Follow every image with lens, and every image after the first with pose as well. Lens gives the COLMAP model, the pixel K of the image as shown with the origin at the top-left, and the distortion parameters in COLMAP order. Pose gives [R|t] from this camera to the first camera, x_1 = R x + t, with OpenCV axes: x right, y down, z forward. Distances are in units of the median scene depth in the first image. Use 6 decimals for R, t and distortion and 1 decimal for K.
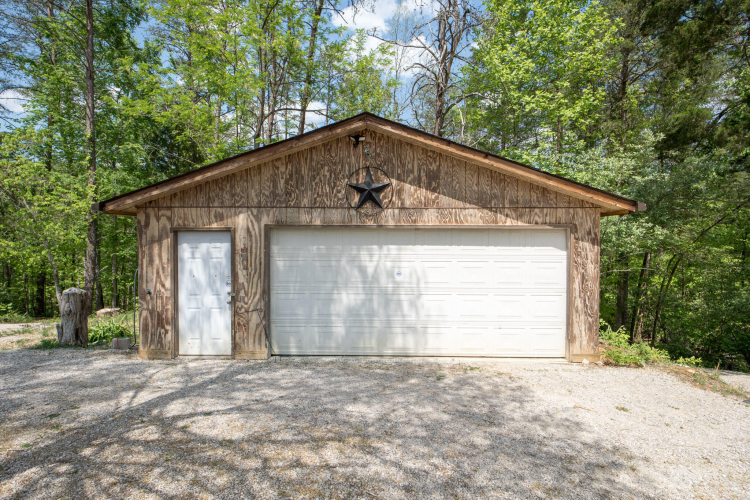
lens RADIAL K [[359.3, 0, 375.0], [0, 359.3, 250.0], [0, 0, 1]] dist [0.016041, -0.020792]
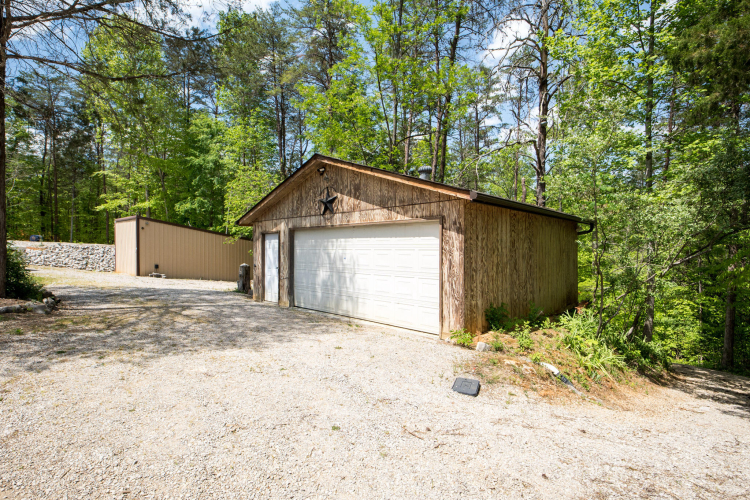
lens RADIAL K [[359.3, 0, 375.0], [0, 359.3, 250.0], [0, 0, 1]] dist [0.016041, -0.020792]
pose [[0.726921, -0.002171, -0.686718, 1.151853], [-0.004784, 0.999955, -0.008226, 0.044477], [0.686705, 0.009265, 0.726878, 0.042254]]
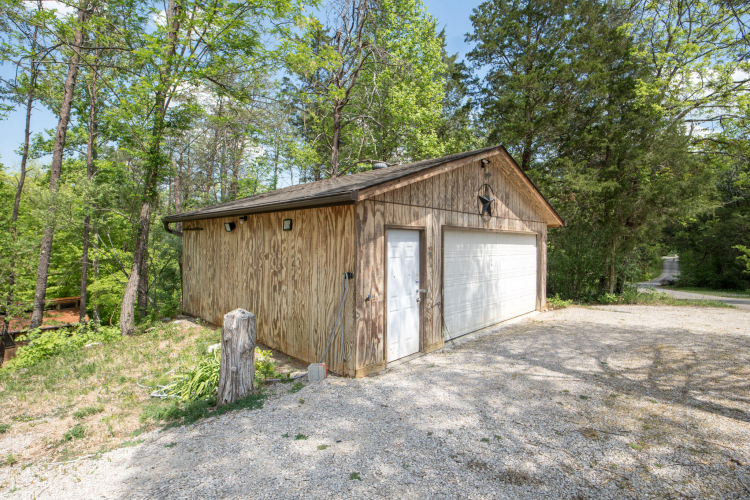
lens RADIAL K [[359.3, 0, 375.0], [0, 359.3, 250.0], [0, 0, 1]] dist [0.016041, -0.020792]
pose [[0.680669, -0.011735, 0.732497, -1.240899], [0.001378, 0.999890, 0.014739, -0.011801], [-0.732589, -0.009023, 0.680611, 0.404652]]
